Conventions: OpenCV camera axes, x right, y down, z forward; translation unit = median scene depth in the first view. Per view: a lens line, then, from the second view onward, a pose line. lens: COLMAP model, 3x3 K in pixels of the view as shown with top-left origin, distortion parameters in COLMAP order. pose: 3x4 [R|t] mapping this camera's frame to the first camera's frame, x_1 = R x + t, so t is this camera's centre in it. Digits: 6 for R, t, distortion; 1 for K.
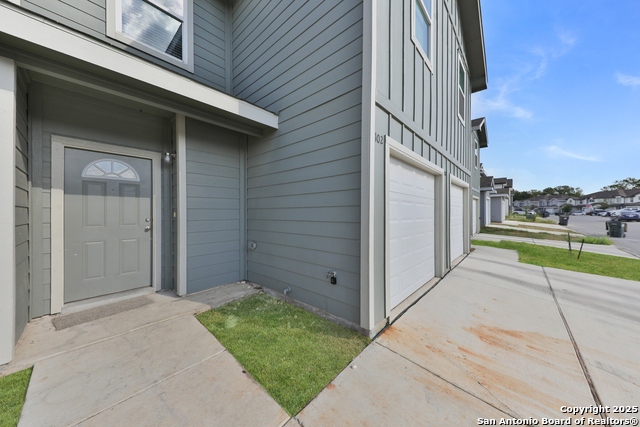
lens RADIAL K [[215.9, 0, 328.1], [0, 215.9, 211.3], [0, 0, 1]] dist [0.011612, -0.000827]
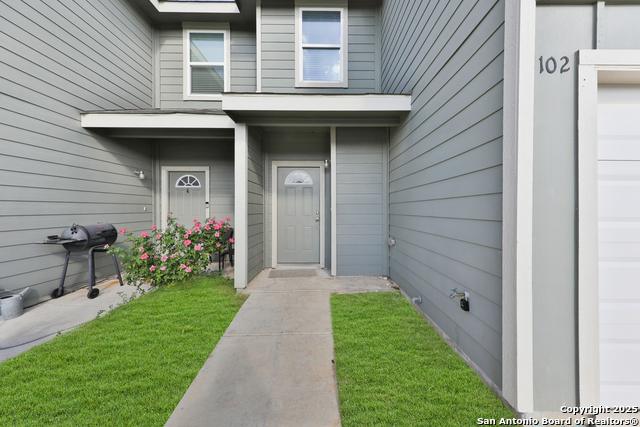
lens RADIAL K [[215.9, 0, 322.7], [0, 215.9, 208.5], [0, 0, 1]] dist [0.011612, -0.000827]
pose [[0.656538, -0.000751, -0.754293, 0.196442], [0.003075, 0.999994, 0.001681, 0.010589], [0.754287, -0.003423, 0.656536, 0.166749]]
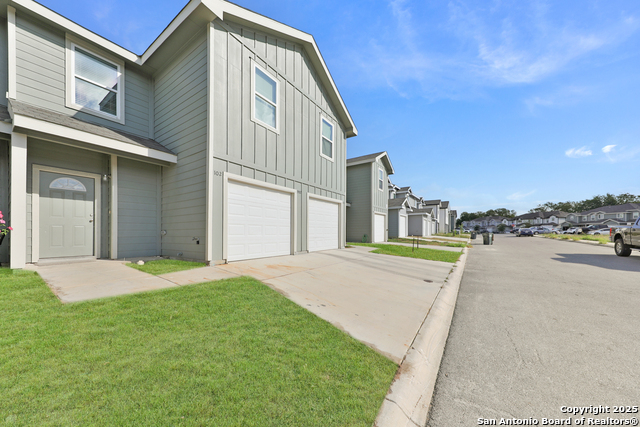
lens RADIAL K [[215.9, 0, 318.3], [0, 215.9, 228.0], [0, 0, 1]] dist [0.011612, -0.000827]
pose [[0.990973, -0.000428, 0.134064, 0.684662], [0.002184, 0.999914, -0.012952, 0.171046], [-0.134047, 0.013128, 0.990888, -0.909975]]
